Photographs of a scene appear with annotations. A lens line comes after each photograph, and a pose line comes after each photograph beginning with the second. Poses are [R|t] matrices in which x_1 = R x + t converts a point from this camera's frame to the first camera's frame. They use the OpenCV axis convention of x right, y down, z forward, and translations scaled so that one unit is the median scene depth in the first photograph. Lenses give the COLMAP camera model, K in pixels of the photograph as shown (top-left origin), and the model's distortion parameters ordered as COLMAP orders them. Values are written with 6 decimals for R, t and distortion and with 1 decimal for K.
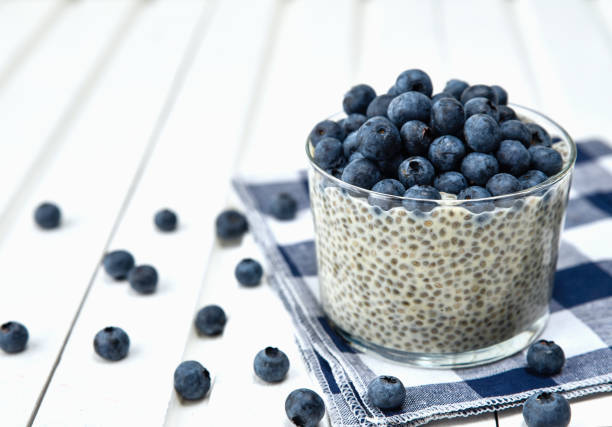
lens RADIAL K [[1385.6, 0, 314.4], [0, 1385.6, 195.5], [0, 0, 1]] dist [0.113852, 0.000000]
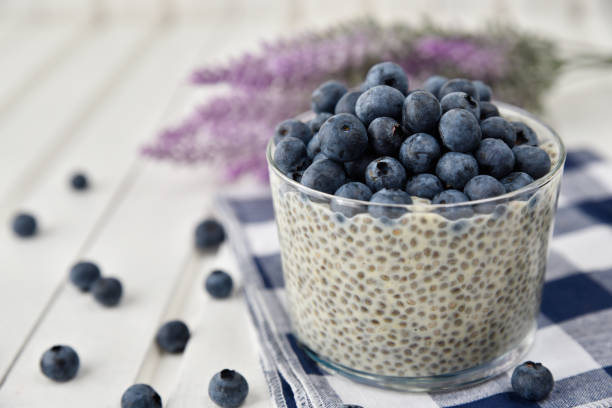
lens RADIAL K [[1079.6, 0, 323.0], [0, 1079.6, 208.3], [0, 0, 1]] dist [0.014024, 0.000000]
pose [[0.999496, -0.003605, -0.031534, 0.054381], [0.003540, 0.999992, -0.002108, 0.005957], [0.031541, 0.001995, 0.999500, 0.303899]]
